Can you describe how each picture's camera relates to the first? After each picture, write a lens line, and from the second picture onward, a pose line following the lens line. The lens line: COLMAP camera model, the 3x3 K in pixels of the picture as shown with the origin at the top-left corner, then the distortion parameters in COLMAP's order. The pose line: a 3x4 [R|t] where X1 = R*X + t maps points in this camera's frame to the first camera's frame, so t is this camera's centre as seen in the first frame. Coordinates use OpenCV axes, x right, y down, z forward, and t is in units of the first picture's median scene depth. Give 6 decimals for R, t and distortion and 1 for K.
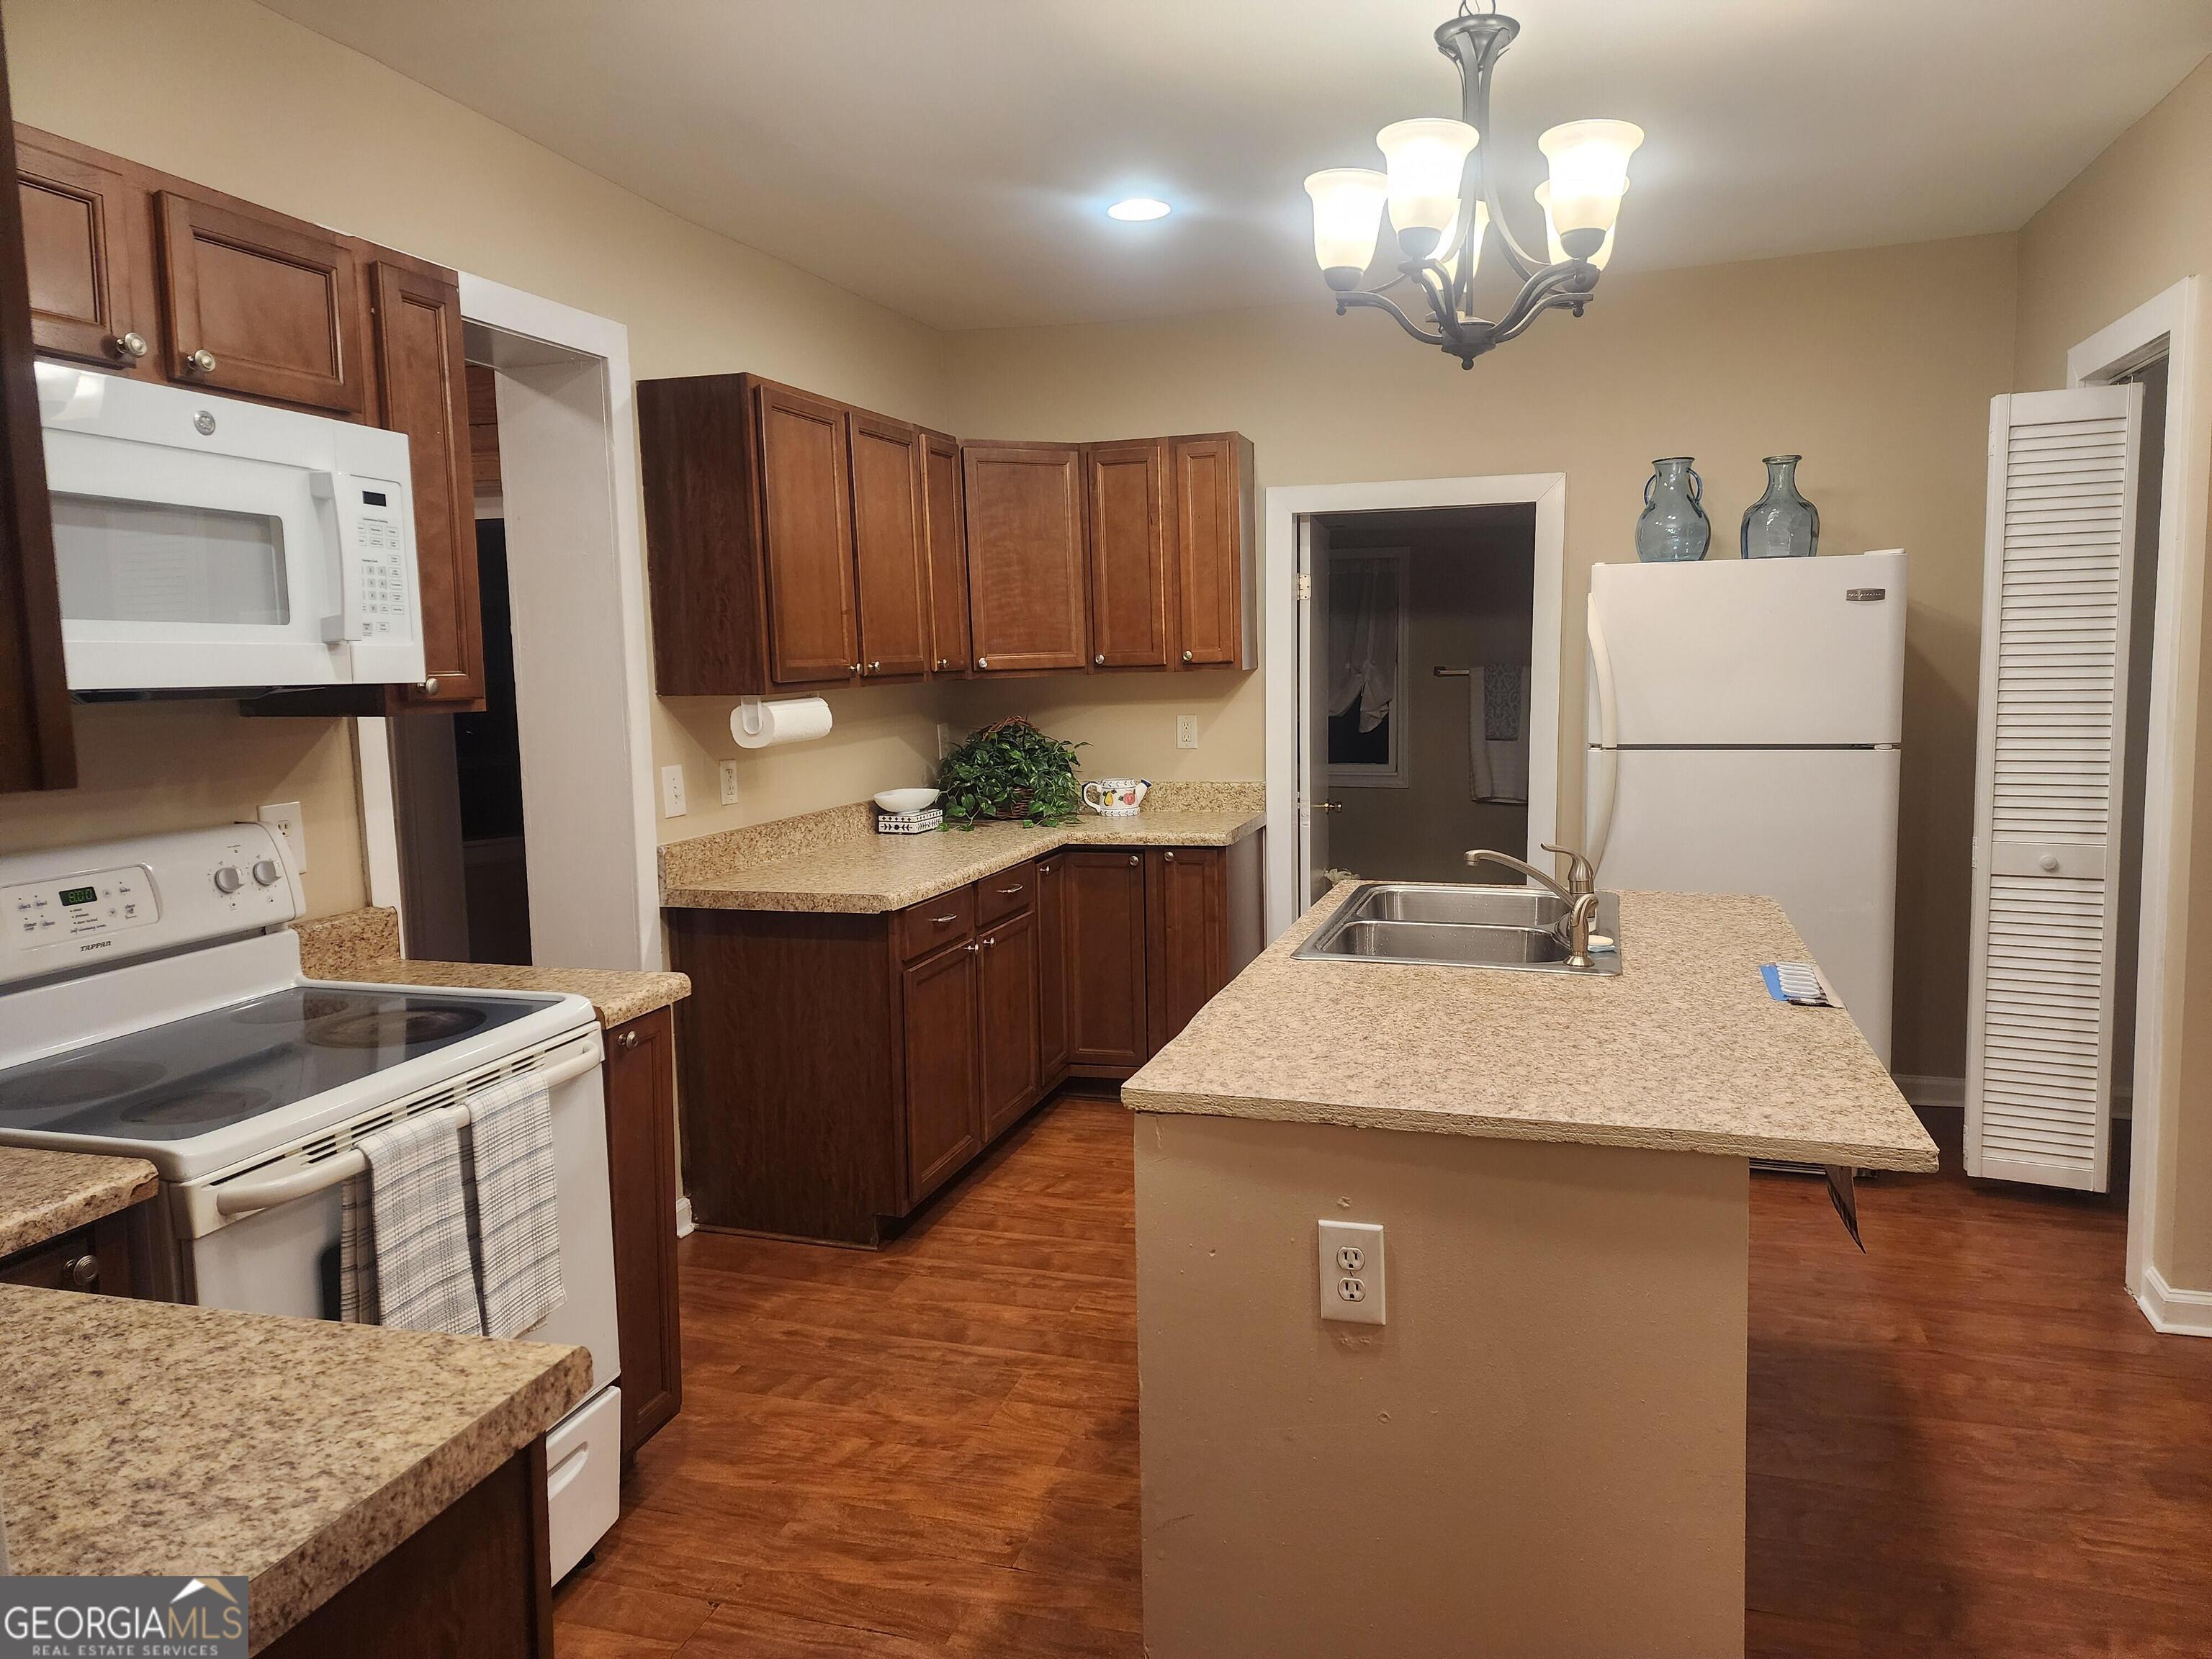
lens RADIAL K [[1444.6, 0, 1120.3], [0, 1444.6, 807.1], [0, 0, 1]] dist [0.068995, -0.053877]
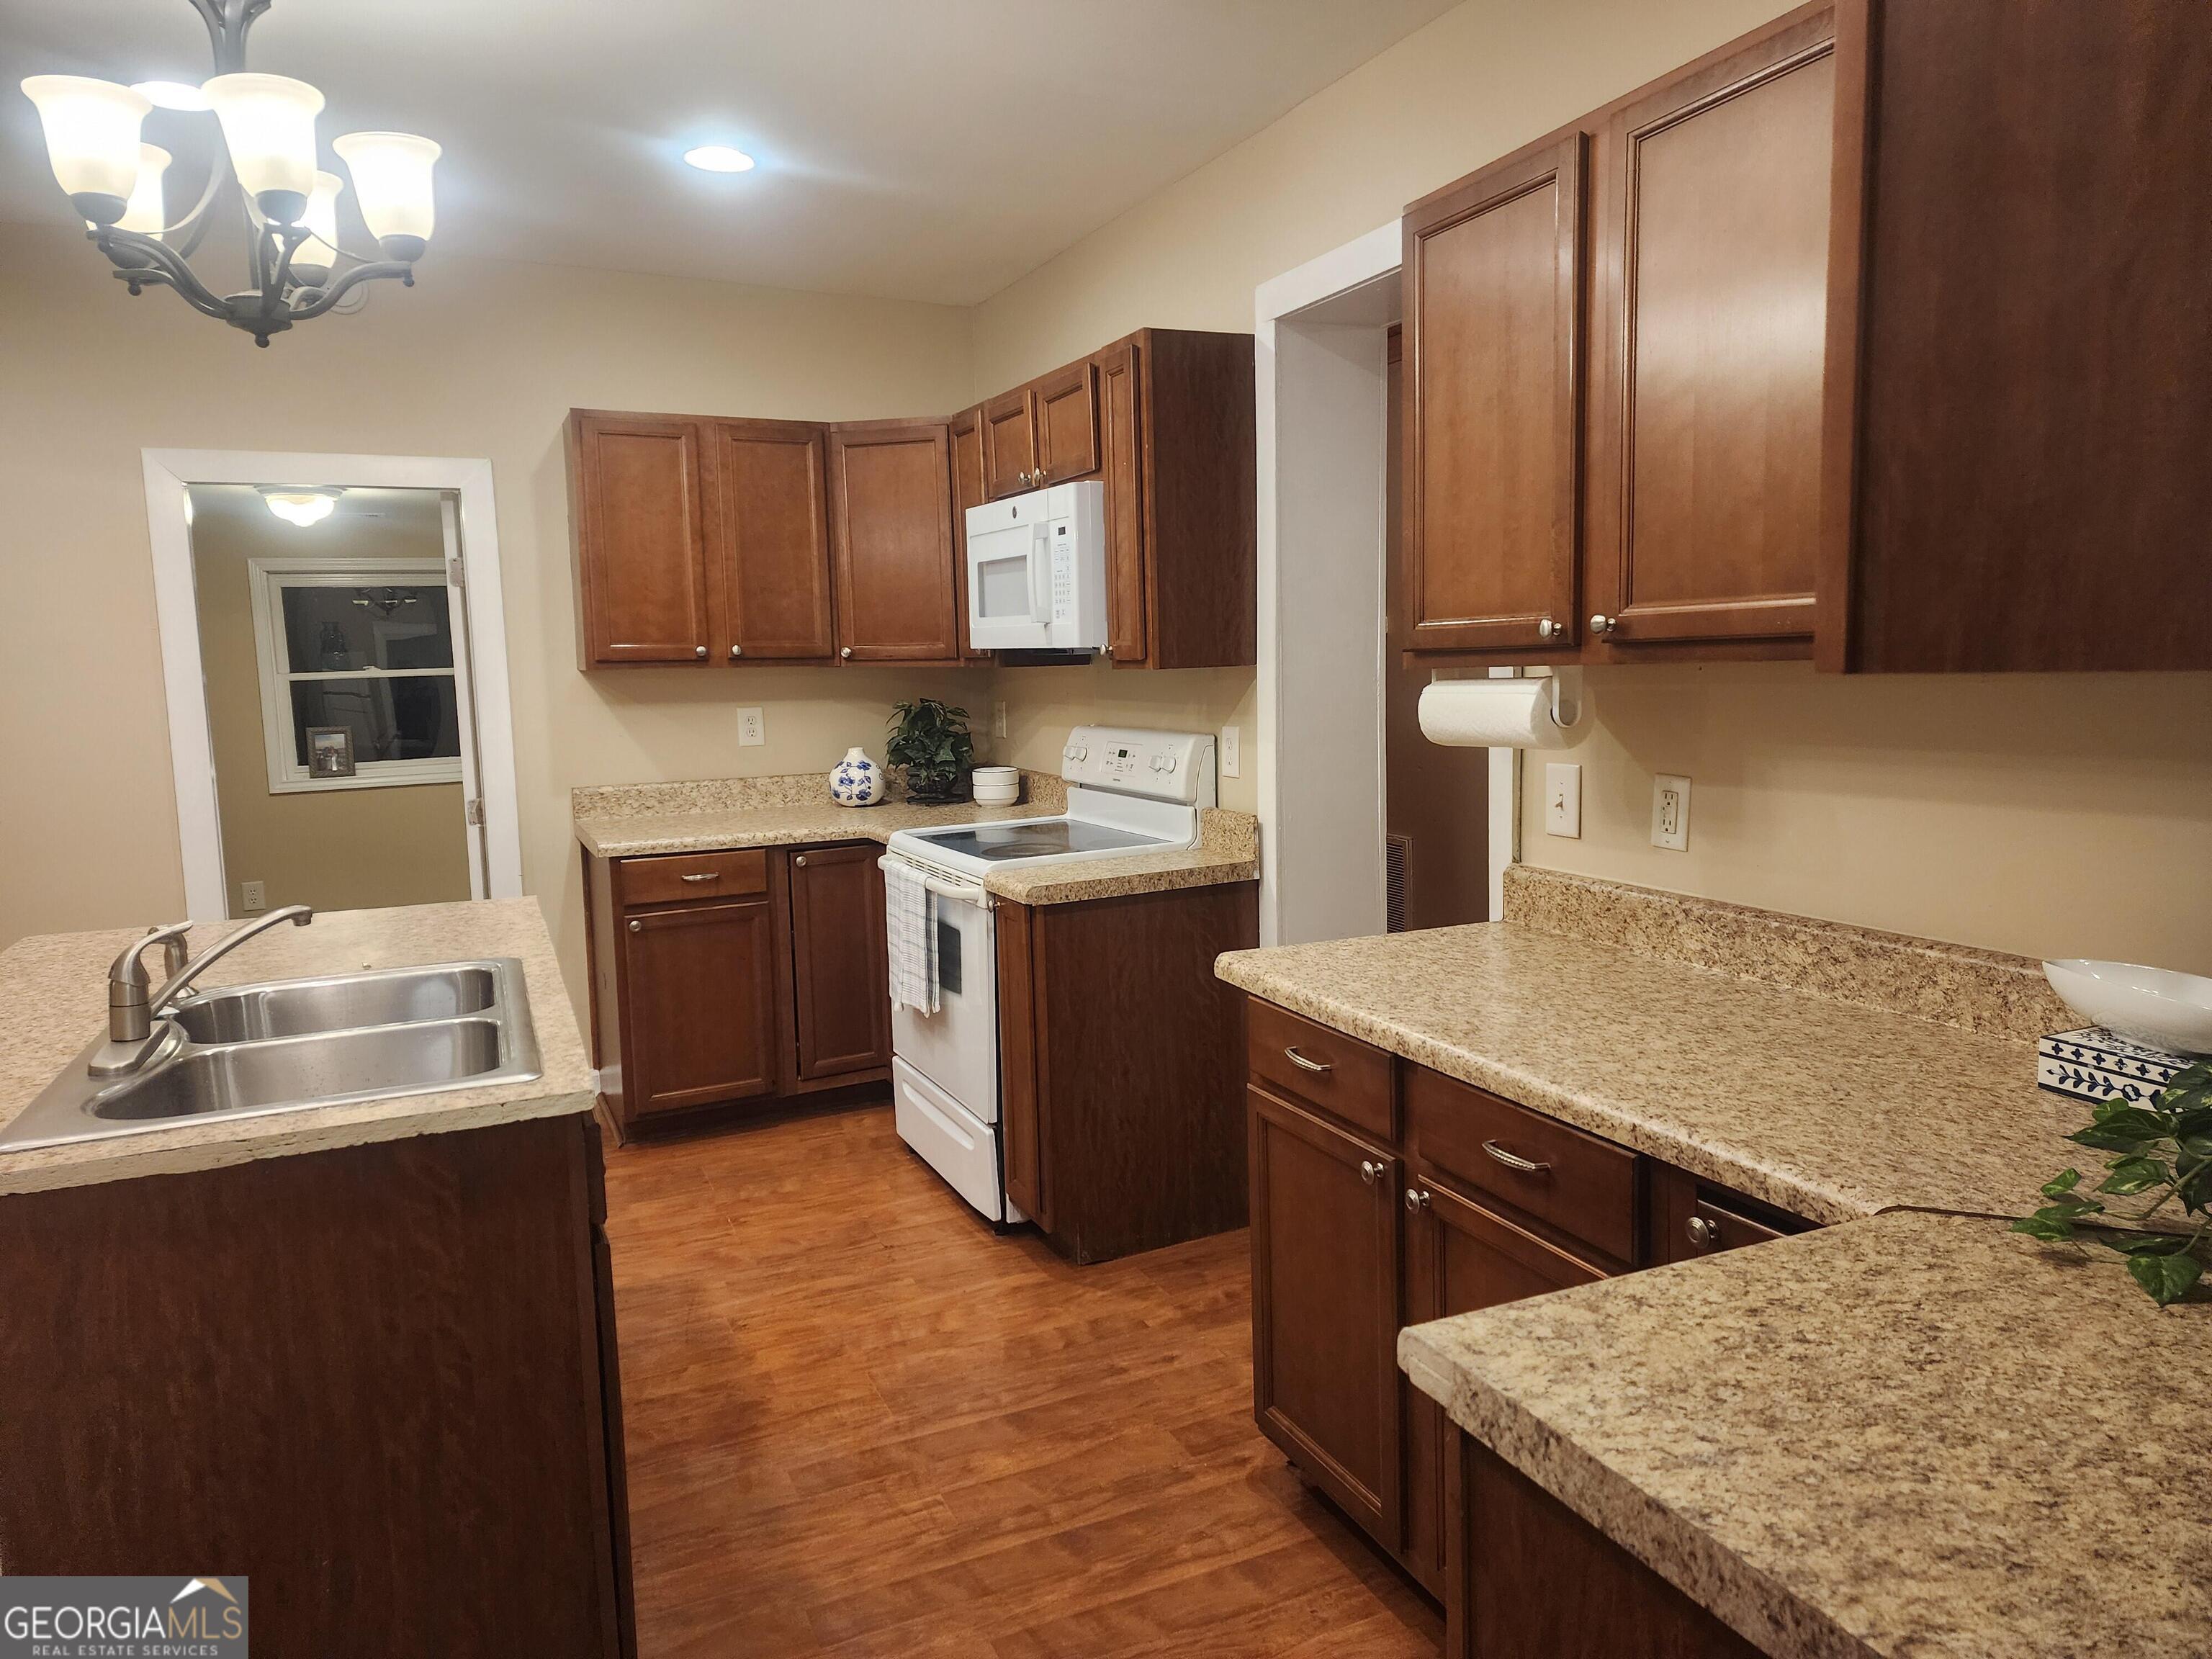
lens RADIAL K [[1444.6, 0, 1108.2], [0, 1444.6, 796.5], [0, 0, 1]] dist [0.068995, -0.053877]
pose [[-0.742056, 0.110524, -0.661163, 0.386736], [-0.026250, 0.980766, 0.193413, -0.171958], [0.669823, 0.160879, -0.724883, 1.638034]]
